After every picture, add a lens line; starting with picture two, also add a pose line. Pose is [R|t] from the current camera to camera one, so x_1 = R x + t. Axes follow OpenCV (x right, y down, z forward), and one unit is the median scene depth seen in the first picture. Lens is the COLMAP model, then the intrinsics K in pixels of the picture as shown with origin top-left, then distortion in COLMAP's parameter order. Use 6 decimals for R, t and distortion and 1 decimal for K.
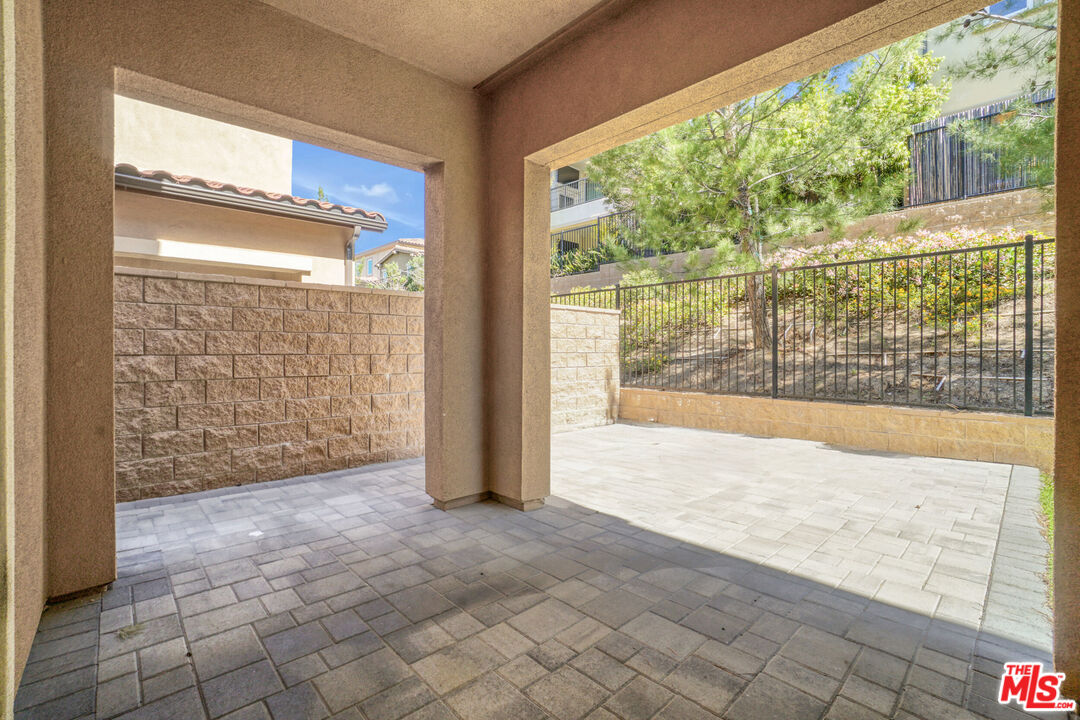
lens RADIAL K [[479.1, 0, 542.9], [0, 479.1, 358.3], [0, 0, 1]] dist [-0.033804, 0.005278]
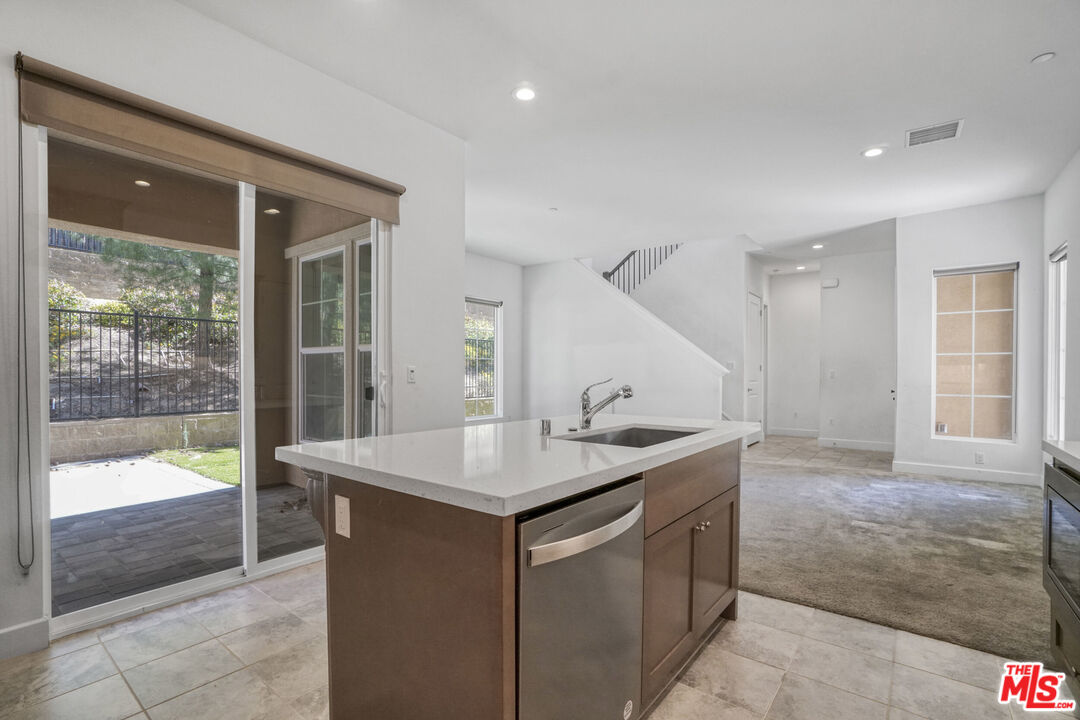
lens RADIAL K [[479.1, 0, 542.5], [0, 479.1, 368.5], [0, 0, 1]] dist [-0.033804, 0.005278]
pose [[-0.177353, -0.000994, 0.984147, -1.296704], [0.017545, 0.999837, 0.004172, -0.053434], [-0.983991, 0.018007, -0.177307, -0.233781]]
